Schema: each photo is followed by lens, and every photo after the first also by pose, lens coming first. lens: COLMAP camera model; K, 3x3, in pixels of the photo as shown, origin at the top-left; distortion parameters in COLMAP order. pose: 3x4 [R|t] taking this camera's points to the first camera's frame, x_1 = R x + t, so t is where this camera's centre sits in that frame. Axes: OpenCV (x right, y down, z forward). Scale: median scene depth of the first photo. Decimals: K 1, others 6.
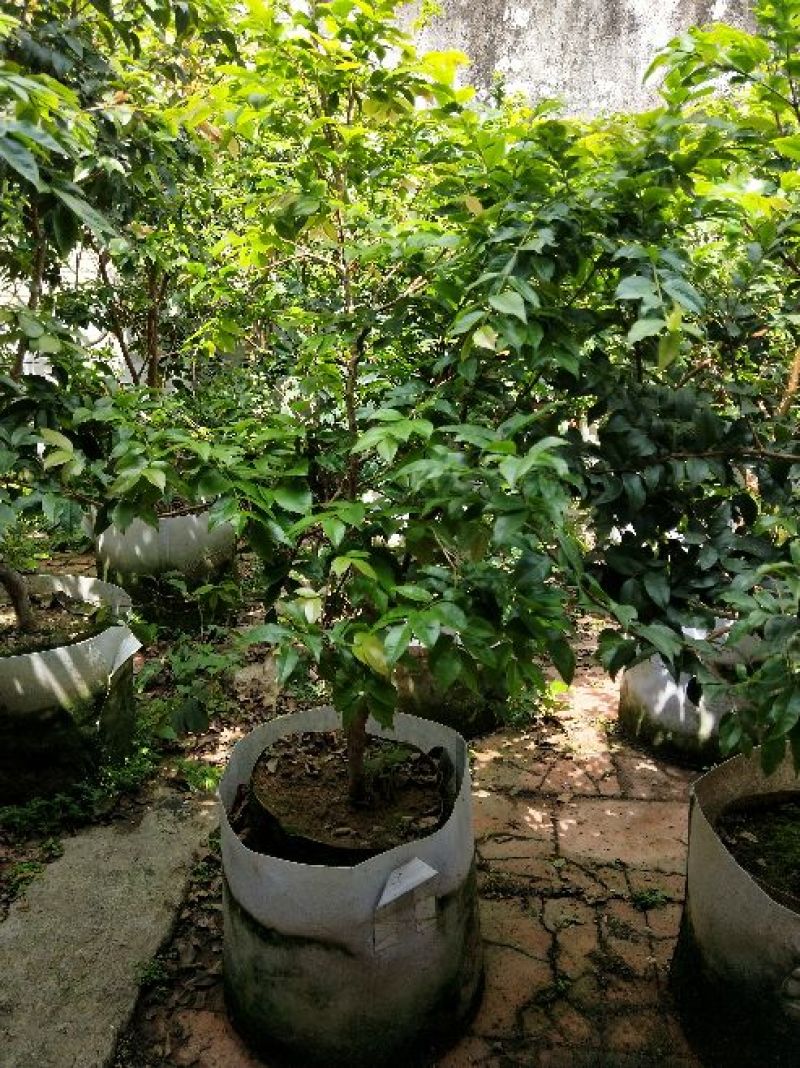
lens RADIAL K [[962.7, 0, 399.8], [0, 962.7, 530.6], [0, 0, 1]] dist [0.061976, -0.038882]
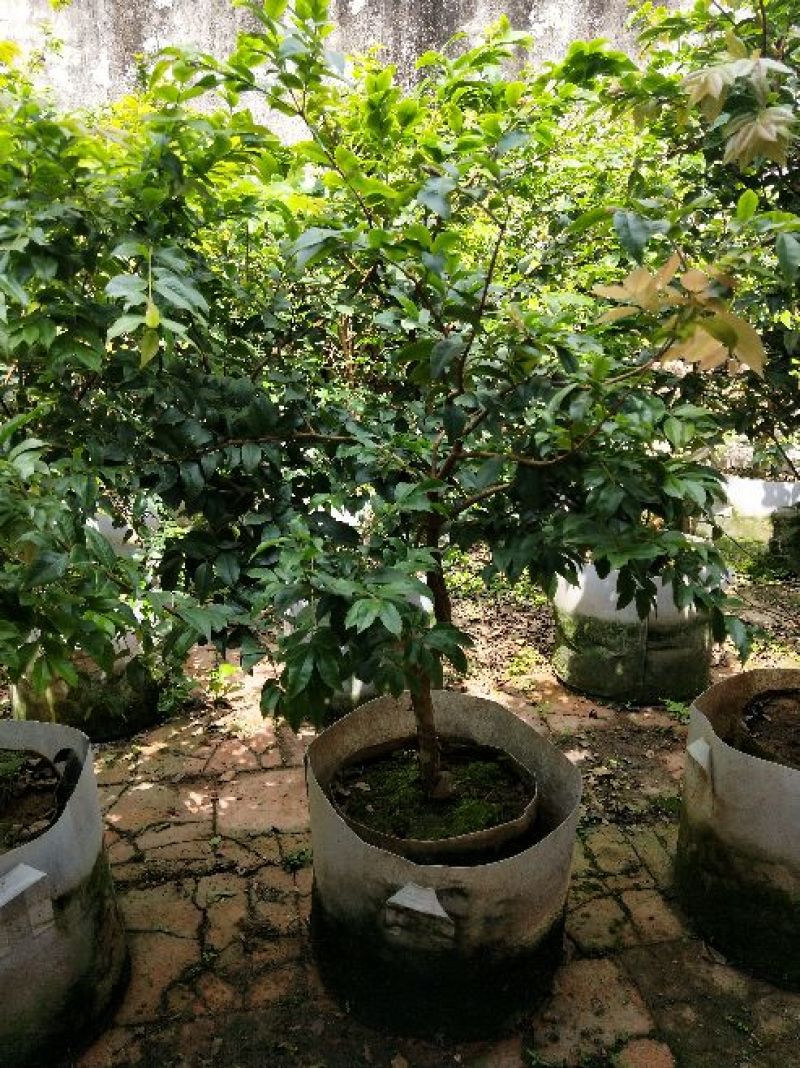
lens RADIAL K [[962.7, 0, 375.6], [0, 962.7, 530.3], [0, 0, 1]] dist [0.061976, -0.038882]
pose [[0.961508, -0.086208, 0.260902, 0.094896], [0.081984, 0.996266, 0.027054, 0.001635], [-0.262260, -0.004623, 0.964986, -0.034625]]
